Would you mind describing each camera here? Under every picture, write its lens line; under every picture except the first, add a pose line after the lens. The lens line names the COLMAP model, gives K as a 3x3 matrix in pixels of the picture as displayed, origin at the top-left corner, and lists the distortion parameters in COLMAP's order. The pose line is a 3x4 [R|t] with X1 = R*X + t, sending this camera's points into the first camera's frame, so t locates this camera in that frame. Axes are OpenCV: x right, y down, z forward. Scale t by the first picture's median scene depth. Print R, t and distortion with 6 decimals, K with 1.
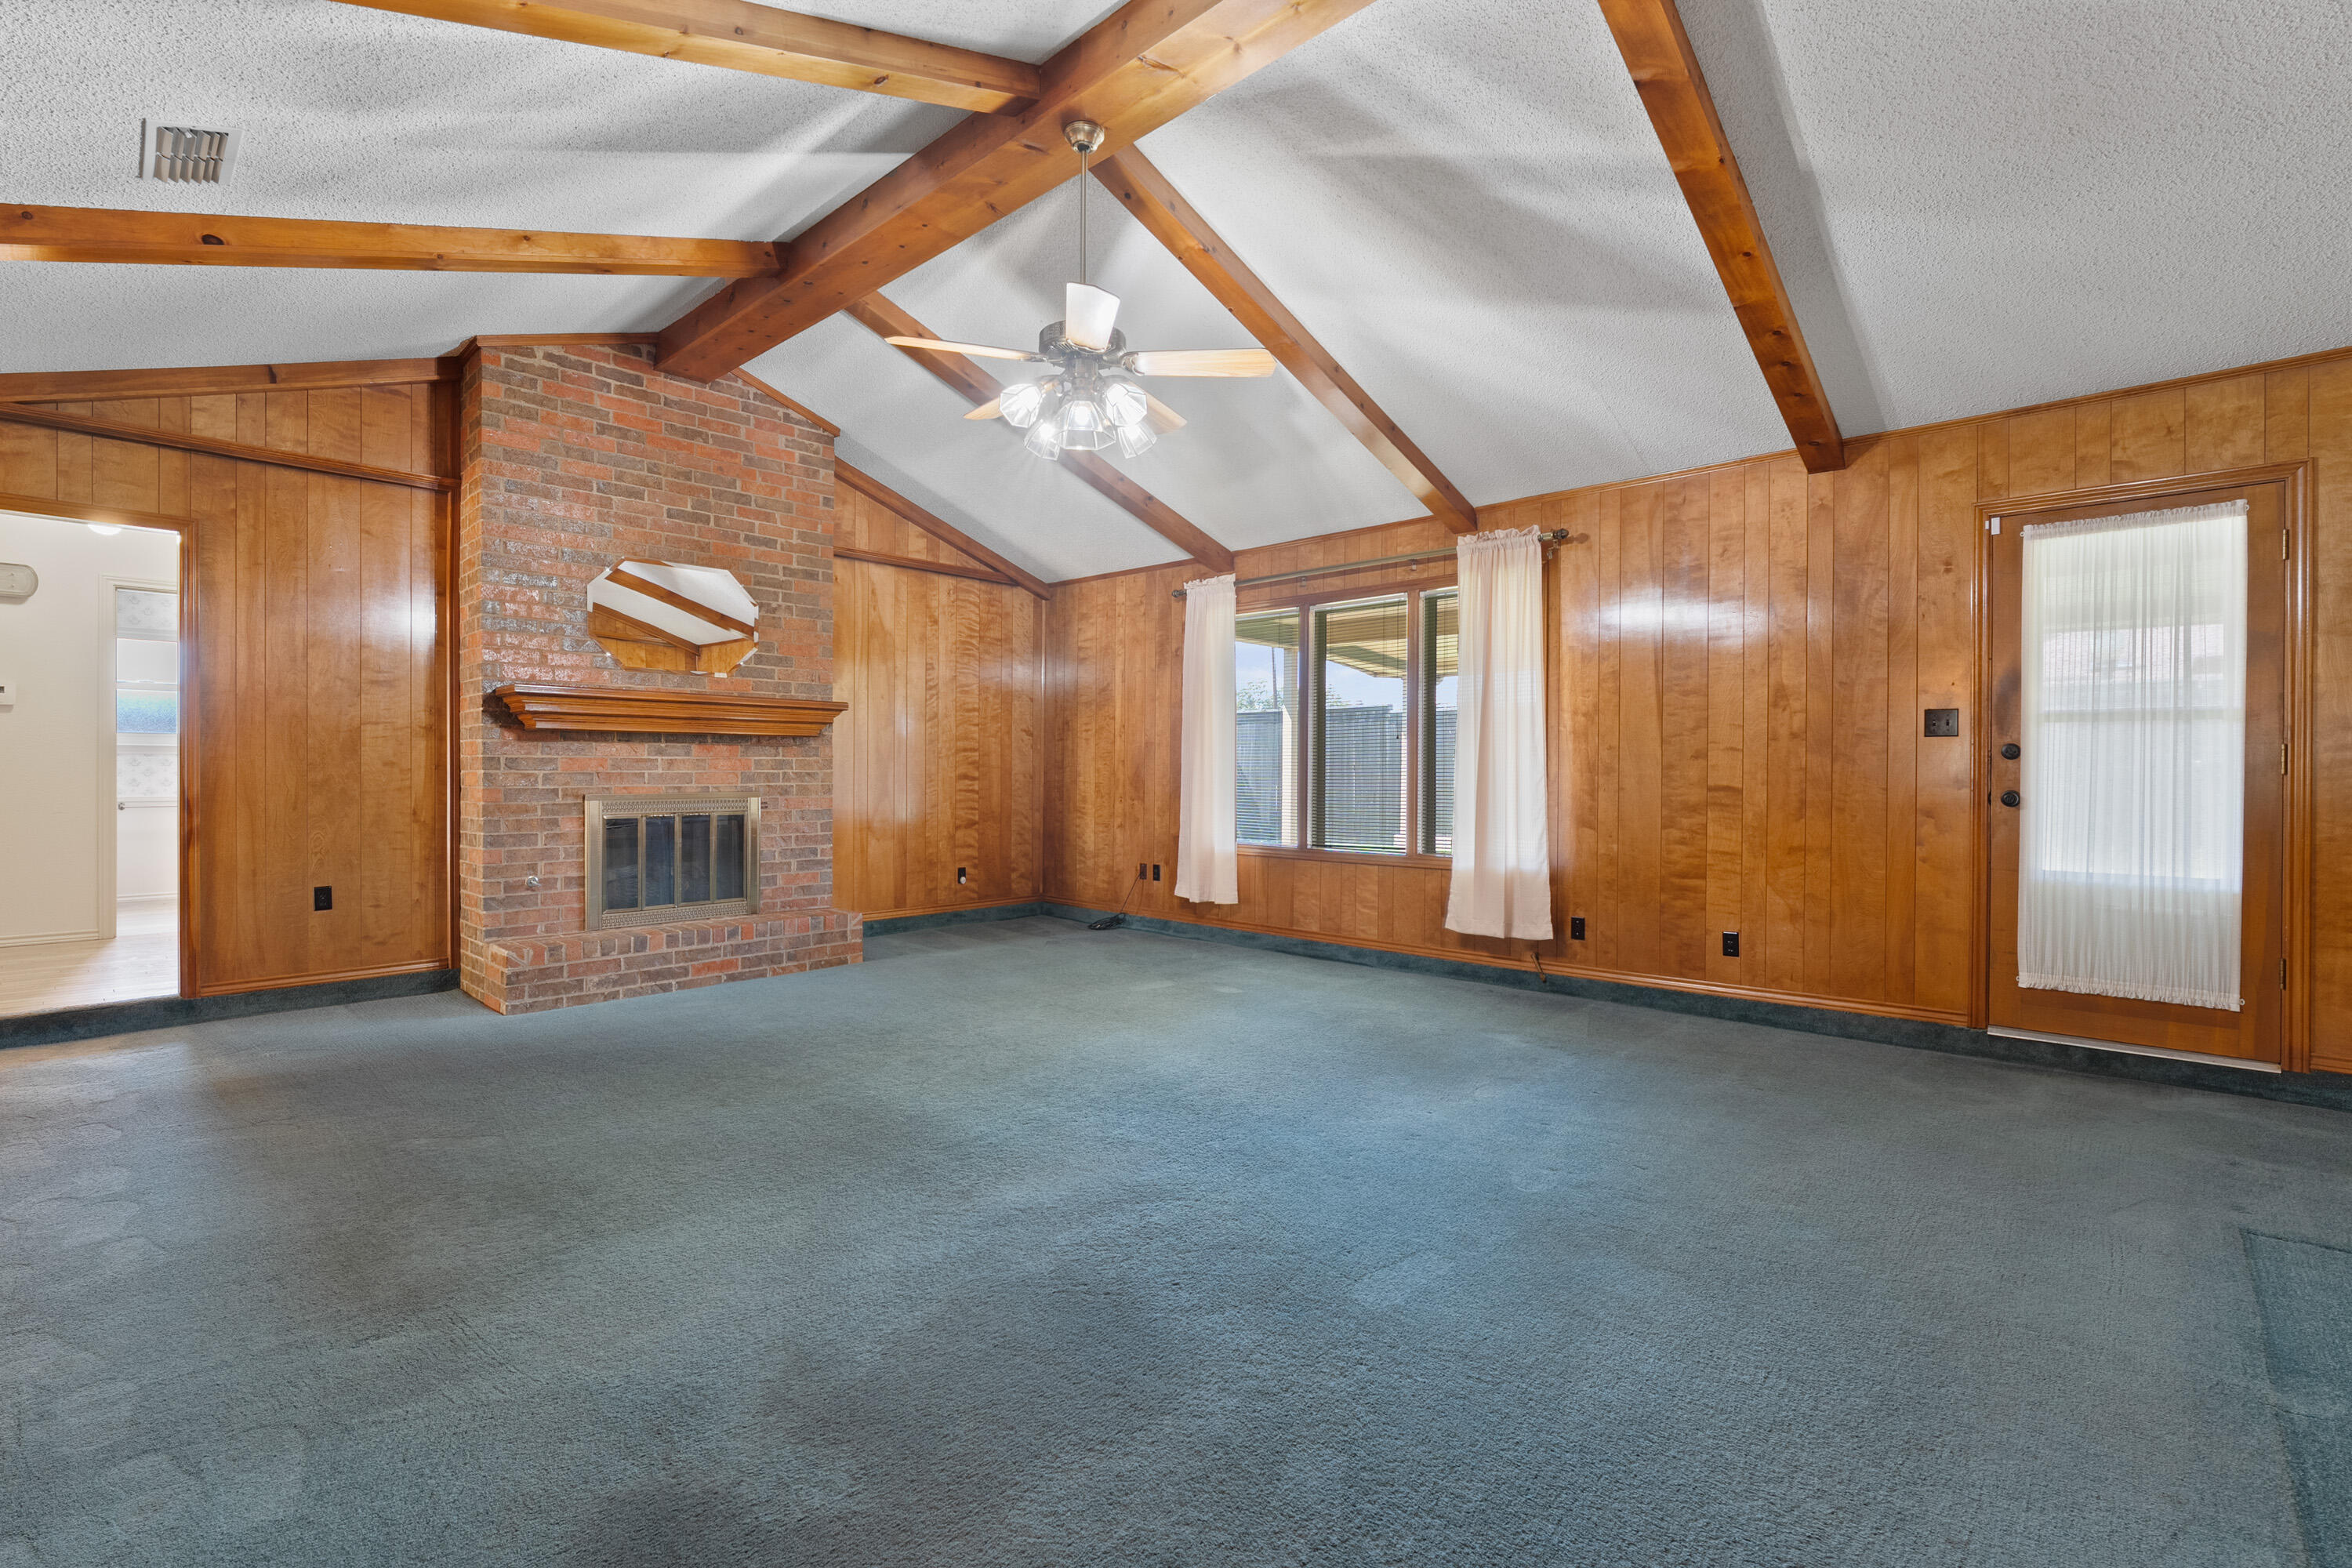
lens RADIAL K [[1066.4, 0, 1175.6], [0, 1066.4, 781.3], [0, 0, 1]] dist [-0.006036, -0.000318]
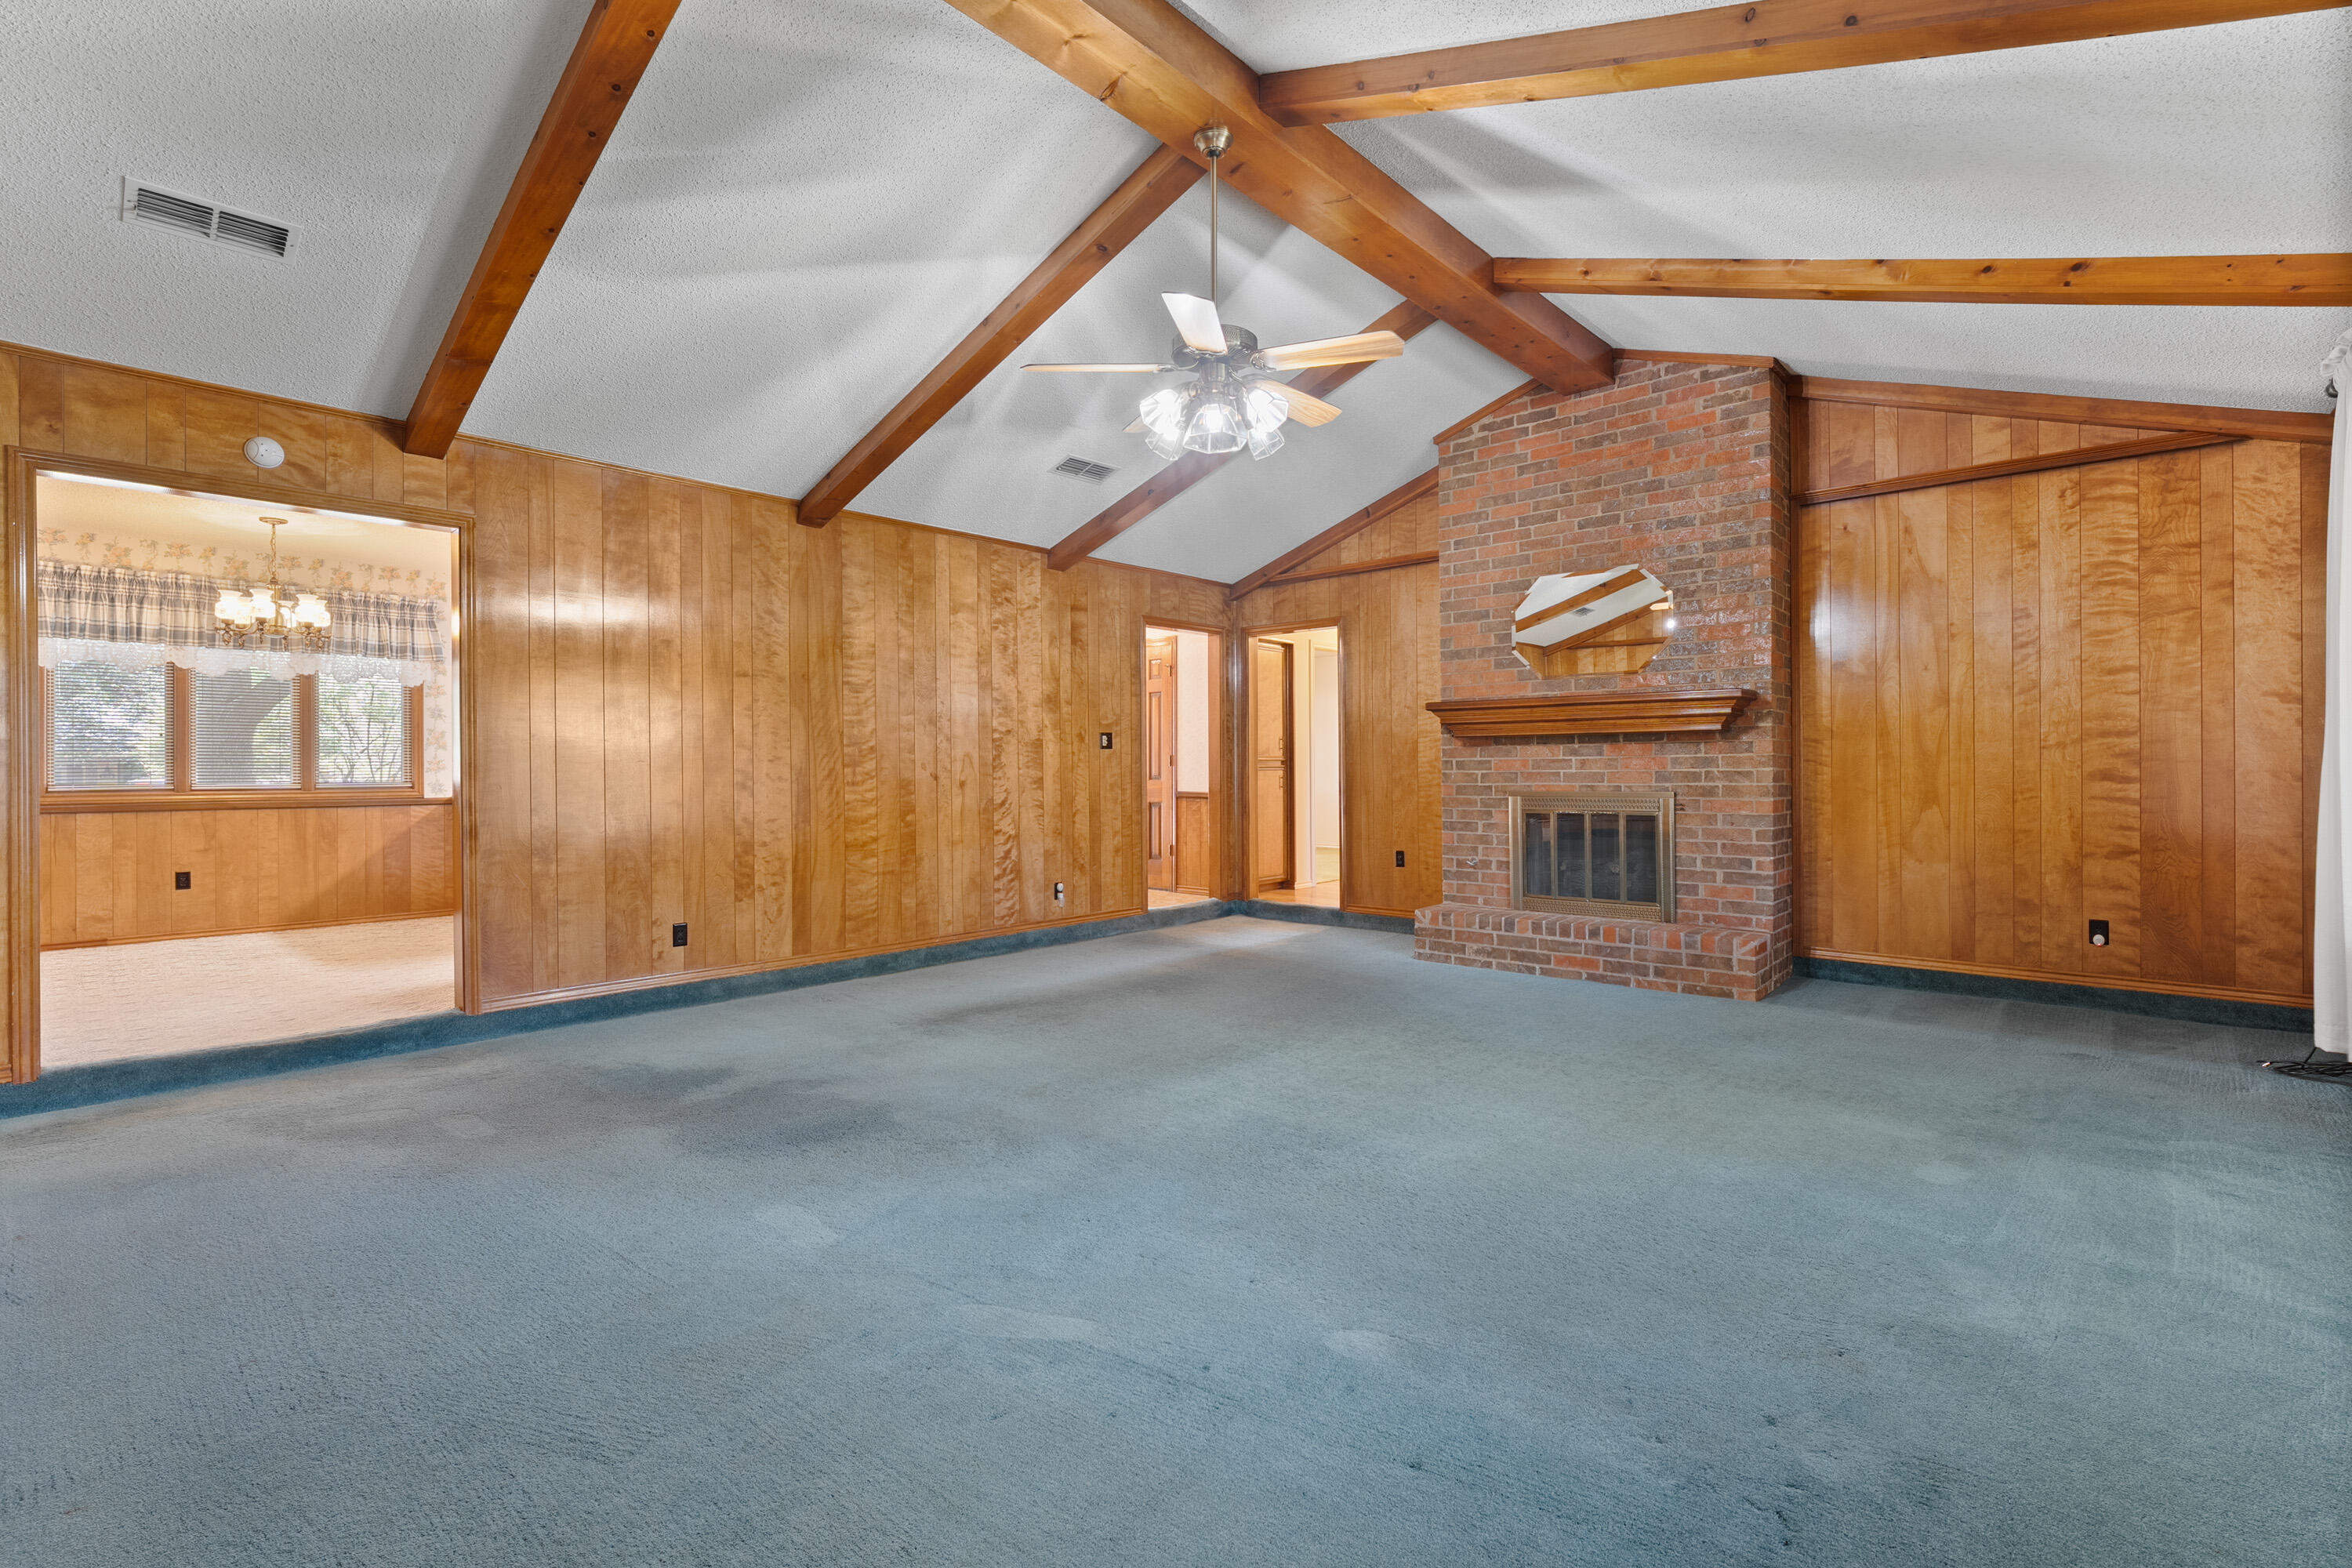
lens RADIAL K [[1066.4, 0, 1175.9], [0, 1066.4, 775.2], [0, 0, 1]] dist [-0.006036, -0.000318]
pose [[0.006466, 0.001680, -0.999978, 0.562676], [-0.005066, 0.999986, 0.001647, -0.004599], [0.999966, 0.005055, 0.006475, 0.585844]]
